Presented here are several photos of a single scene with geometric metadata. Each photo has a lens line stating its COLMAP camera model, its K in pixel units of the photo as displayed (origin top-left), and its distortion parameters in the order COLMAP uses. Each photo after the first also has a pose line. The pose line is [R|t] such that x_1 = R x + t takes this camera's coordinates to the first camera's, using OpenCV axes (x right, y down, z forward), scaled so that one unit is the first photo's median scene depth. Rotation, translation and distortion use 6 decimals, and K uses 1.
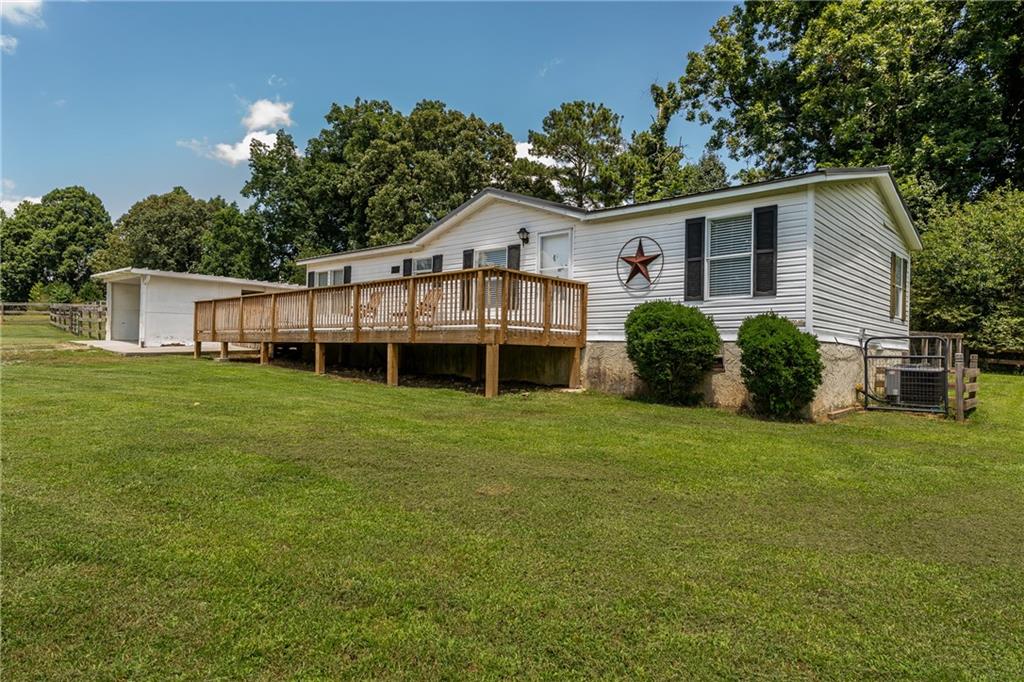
lens RADIAL K [[589.8, 0, 510.4], [0, 589.8, 340.9], [0, 0, 1]] dist [0.007886, 0.001649]
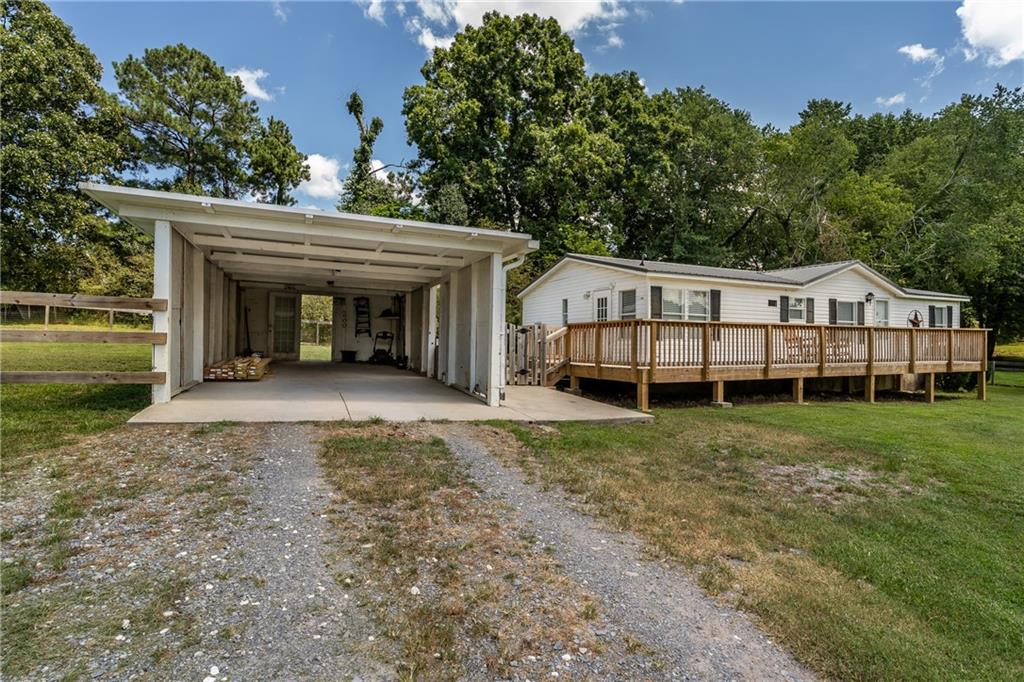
lens RADIAL K [[513.1, 0, 513.2], [0, 513.1, 334.2], [0, 0, 1]] dist [-0.004279, 0.000832]
pose [[0.385089, 0.003329, 0.922874, -1.362362], [-0.008580, 0.999963, -0.000027, -0.063107], [-0.922840, -0.007908, 0.385103, 1.162225]]
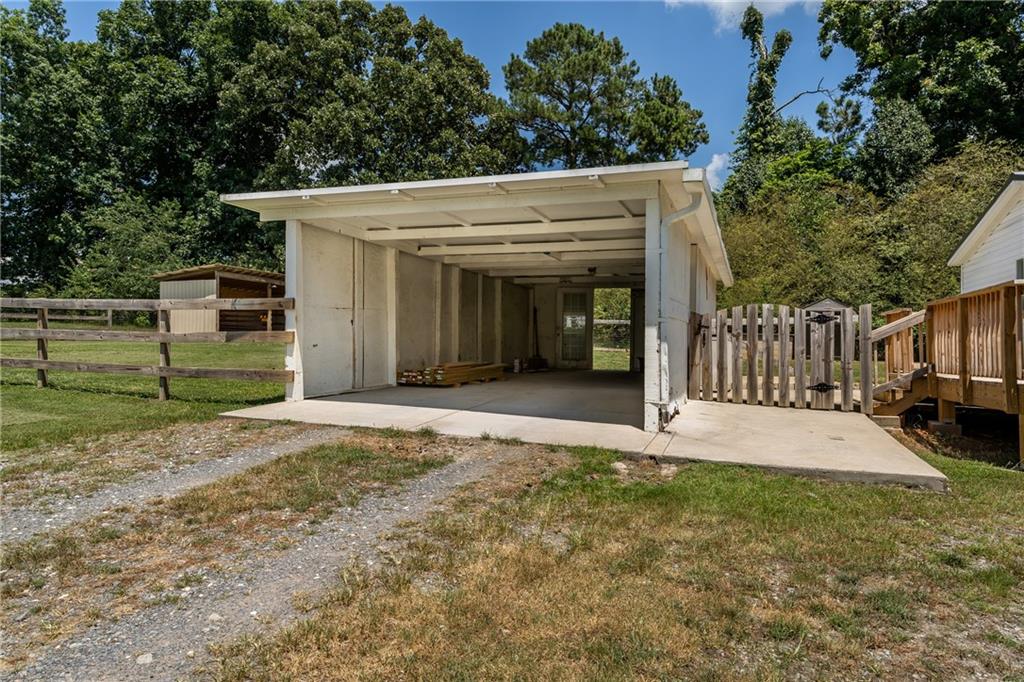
lens RADIAL K [[677.2, 0, 510.0], [0, 677.2, 342.8], [0, 0, 1]] dist [0.041161, 0.000504]
pose [[0.908777, -0.009448, 0.417174, -1.158098], [0.012322, 0.999915, -0.004195, -0.047853], [-0.417099, 0.008953, 0.908817, 1.006814]]
